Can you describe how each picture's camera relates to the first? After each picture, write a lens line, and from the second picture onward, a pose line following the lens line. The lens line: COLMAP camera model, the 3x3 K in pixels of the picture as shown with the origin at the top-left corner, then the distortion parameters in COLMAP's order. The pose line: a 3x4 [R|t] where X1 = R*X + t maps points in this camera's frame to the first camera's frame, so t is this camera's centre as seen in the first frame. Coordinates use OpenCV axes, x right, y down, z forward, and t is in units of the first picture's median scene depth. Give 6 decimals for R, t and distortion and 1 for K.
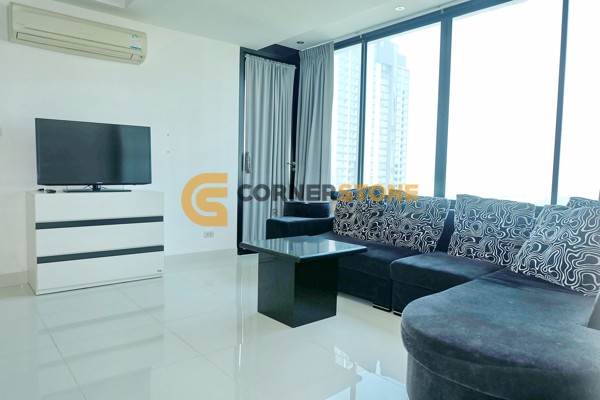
lens RADIAL K [[416.6, 0, 304.7], [0, 416.6, 199.3], [0, 0, 1]] dist [-0.024160, 0.004731]
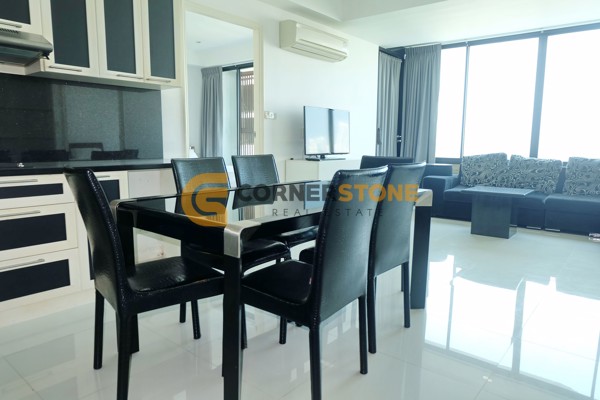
lens RADIAL K [[416.6, 0, 302.1], [0, 416.6, 201.5], [0, 0, 1]] dist [-0.024160, 0.004731]
pose [[0.983760, -0.039145, 0.175170, -0.899269], [0.025168, 0.996371, 0.081314, 0.004687], [-0.177718, -0.075584, 0.981175, -0.375468]]
